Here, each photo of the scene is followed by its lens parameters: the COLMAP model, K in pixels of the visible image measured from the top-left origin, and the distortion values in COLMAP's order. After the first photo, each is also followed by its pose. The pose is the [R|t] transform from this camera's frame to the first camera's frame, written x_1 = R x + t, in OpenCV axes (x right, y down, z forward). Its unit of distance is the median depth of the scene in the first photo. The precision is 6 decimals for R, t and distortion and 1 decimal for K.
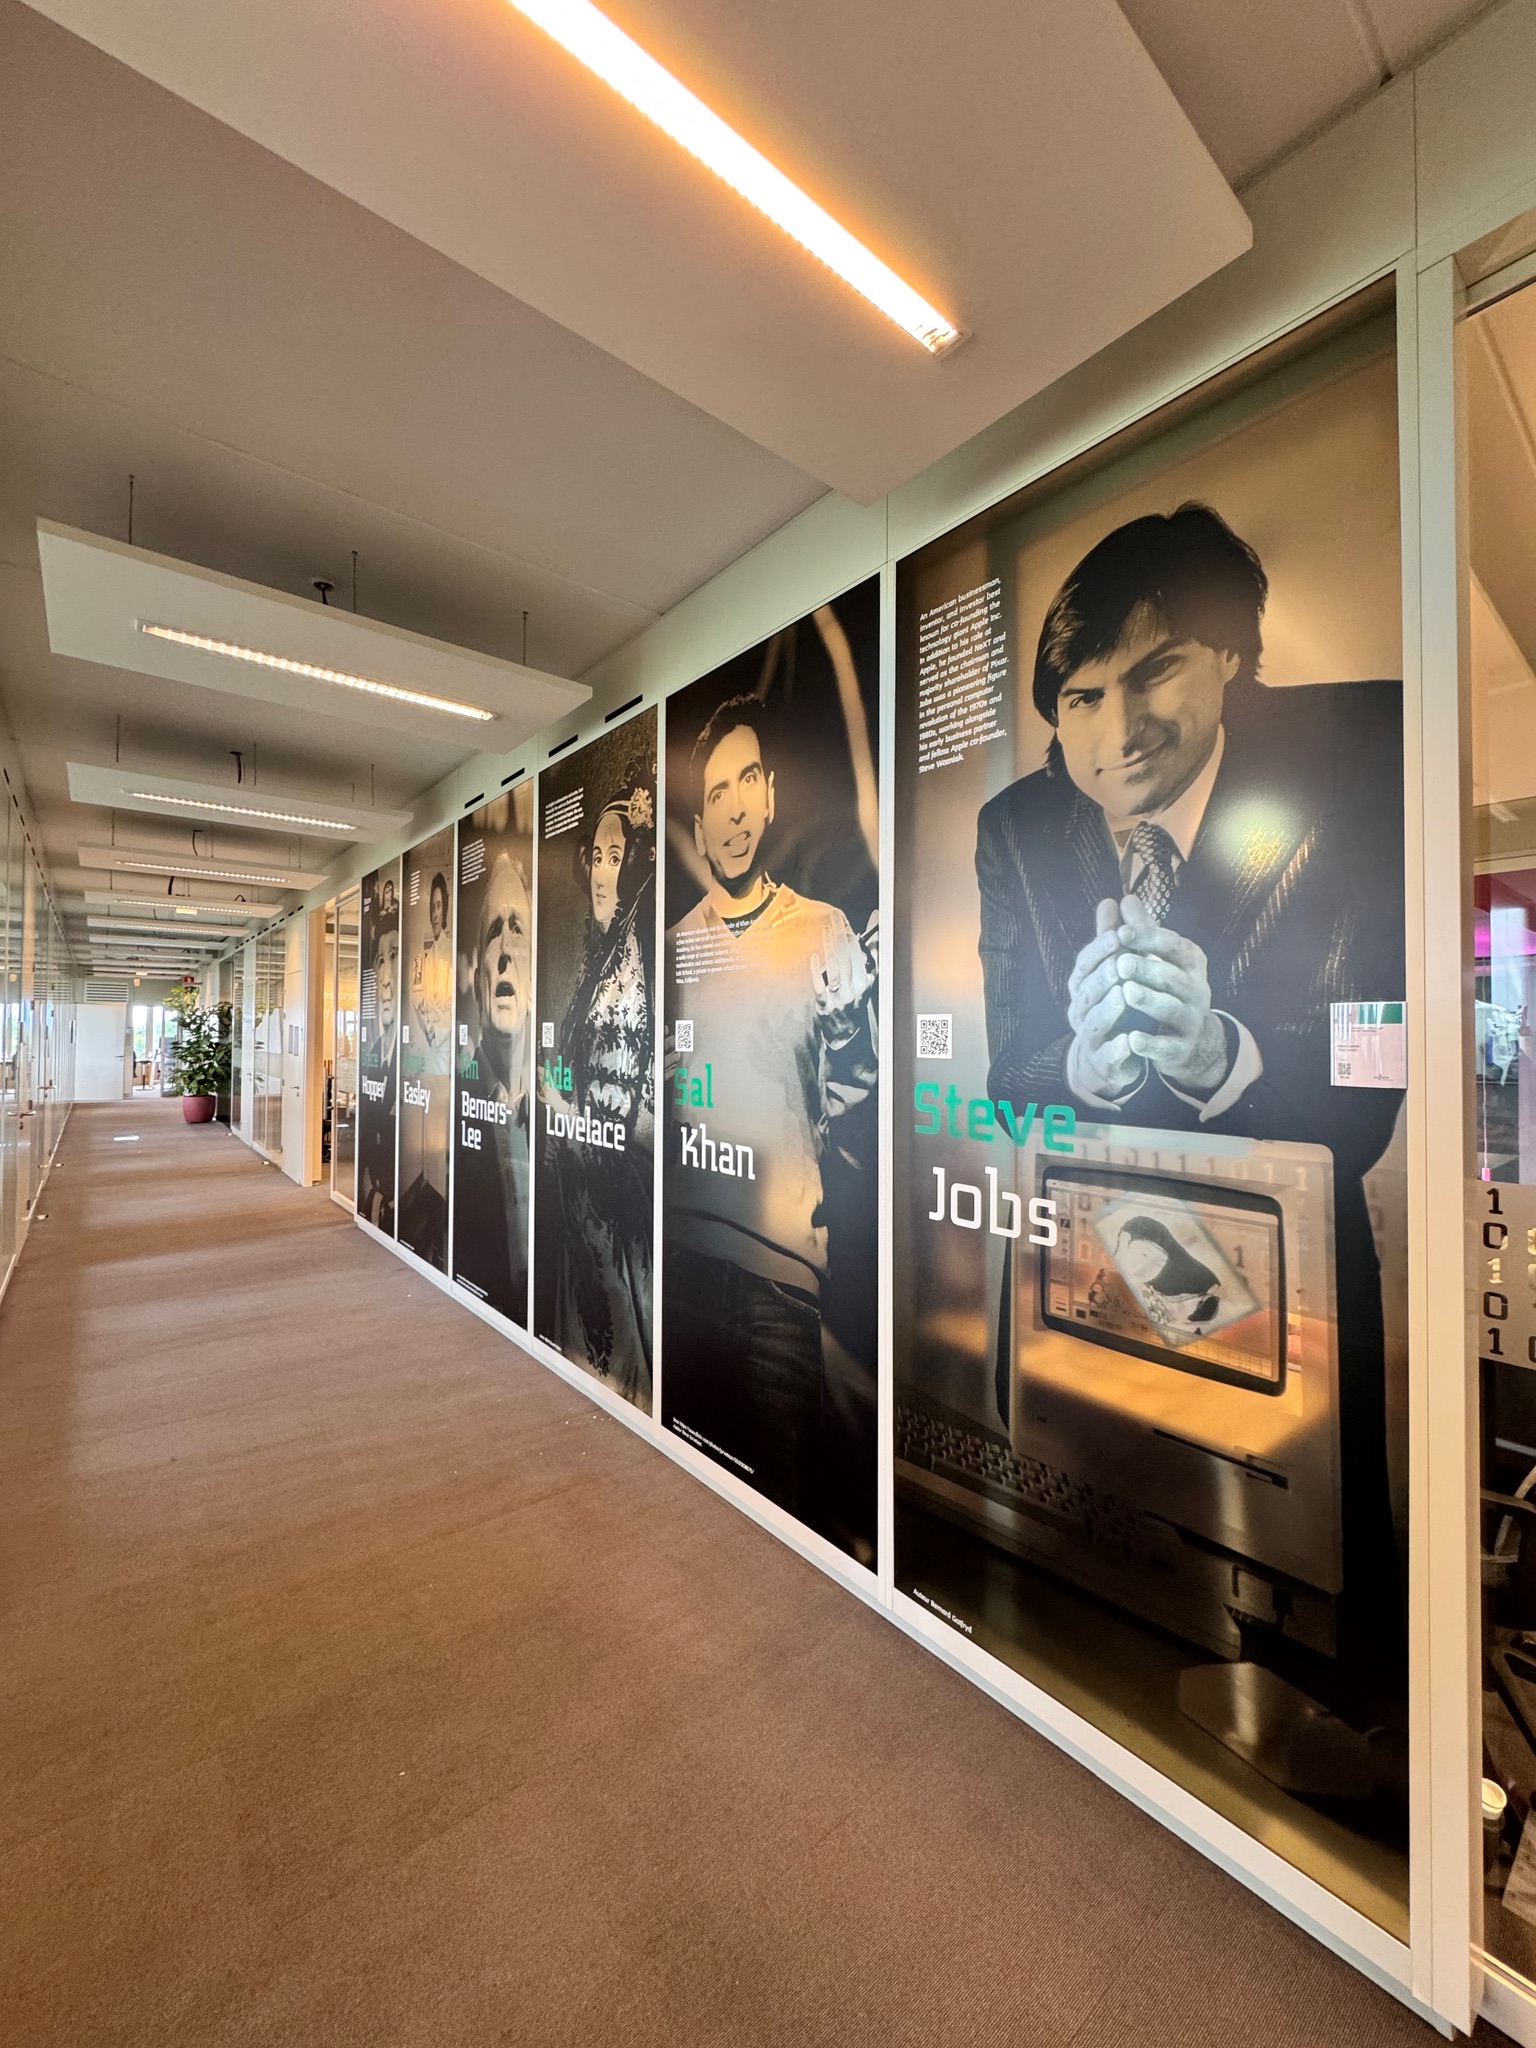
lens RADIAL K [[808.4, 0, 711.0], [0, 808.4, 1030.7], [0, 0, 1]] dist [0.001233, -0.000417]
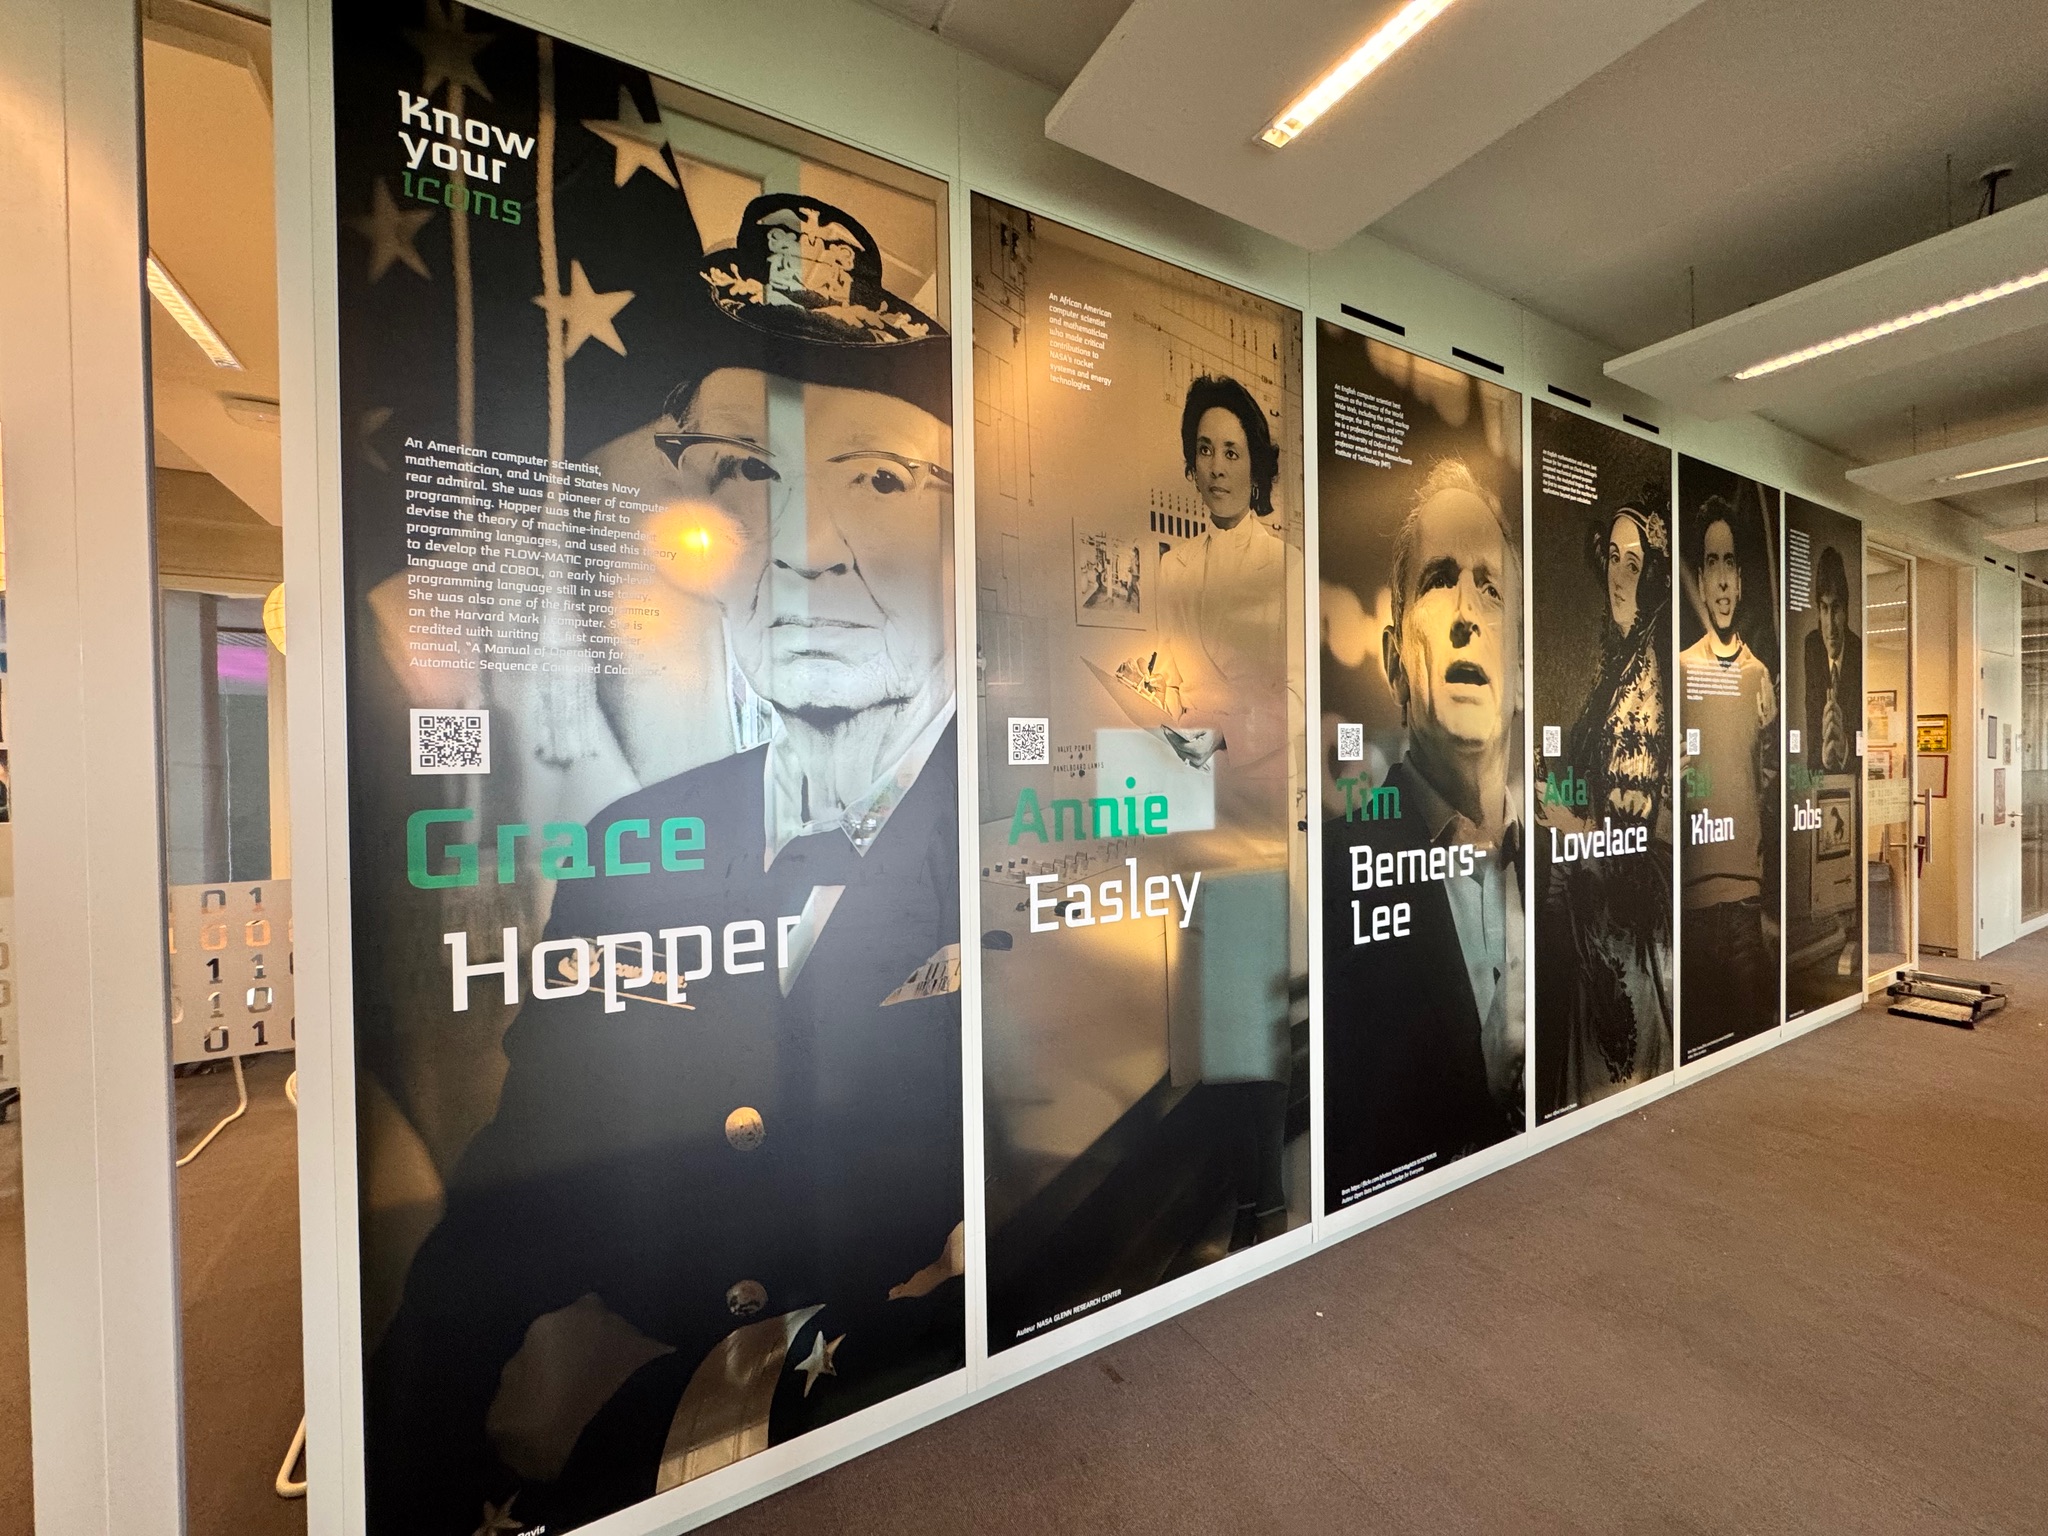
lens RADIAL K [[808.4, 0, 1022.3], [0, 808.4, 754.6], [0, 0, 1]] dist [0.001233, -0.000417]
pose [[0.133913, -0.019931, 0.990793, -1.191219], [-0.005234, 0.999770, 0.020819, 0.004788], [-0.990979, -0.007974, 0.133778, 1.572085]]
